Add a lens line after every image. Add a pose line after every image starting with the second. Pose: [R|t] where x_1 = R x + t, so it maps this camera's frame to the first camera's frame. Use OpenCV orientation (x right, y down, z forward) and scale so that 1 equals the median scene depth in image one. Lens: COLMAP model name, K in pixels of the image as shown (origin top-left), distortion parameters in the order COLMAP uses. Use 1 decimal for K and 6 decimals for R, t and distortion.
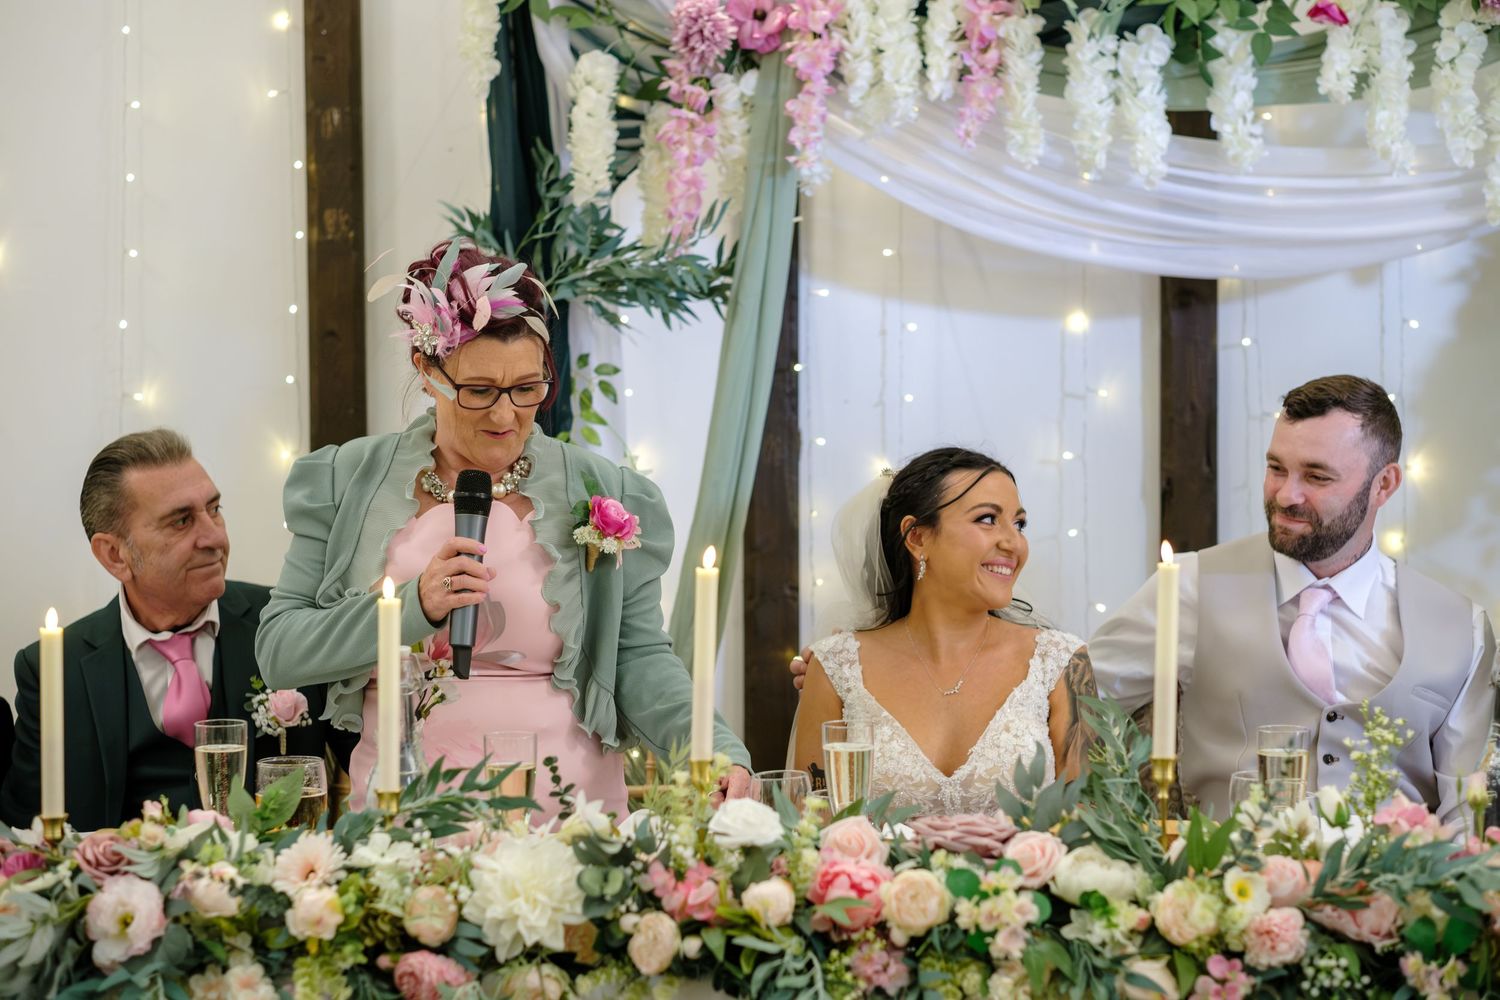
lens RADIAL K [[3773.4, 0, 755.0], [0, 3773.4, 512.5], [0, 0, 1]] dist [0.016037, 0.000000]
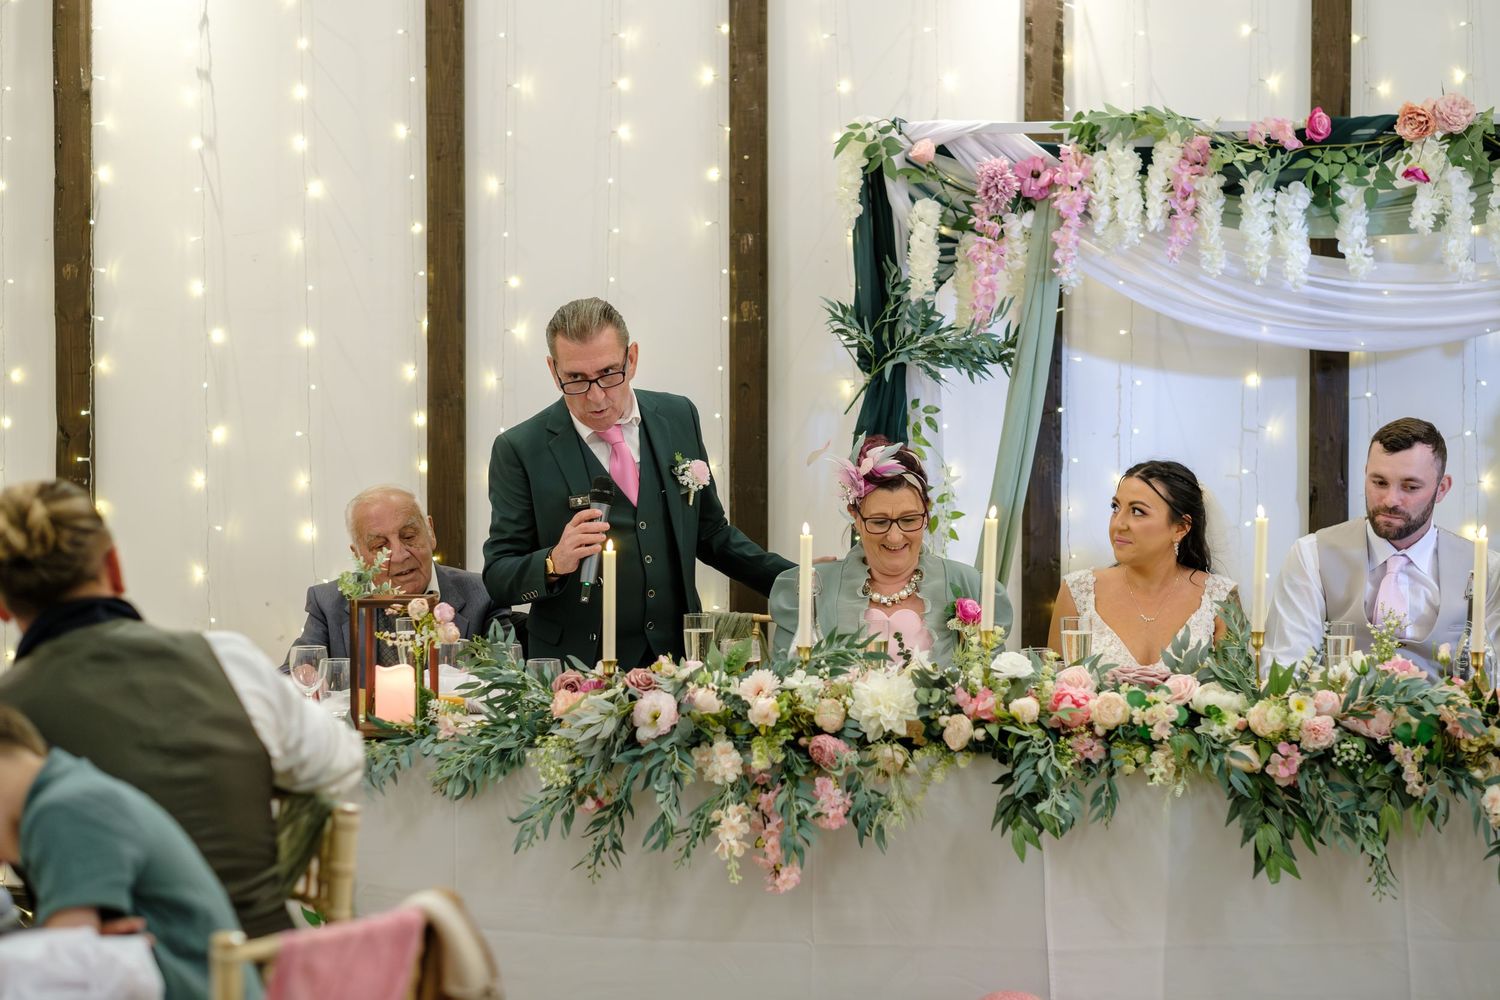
lens RADIAL K [[3773.4, 0, 742.8], [0, 3773.4, 508.4], [0, 0, 1]] dist [0.016037, 0.000000]
pose [[0.996269, 0.009375, -0.085795, 0.015441], [-0.010993, 0.999770, -0.018410, 0.030213], [0.085603, 0.019284, 0.996143, -0.506630]]
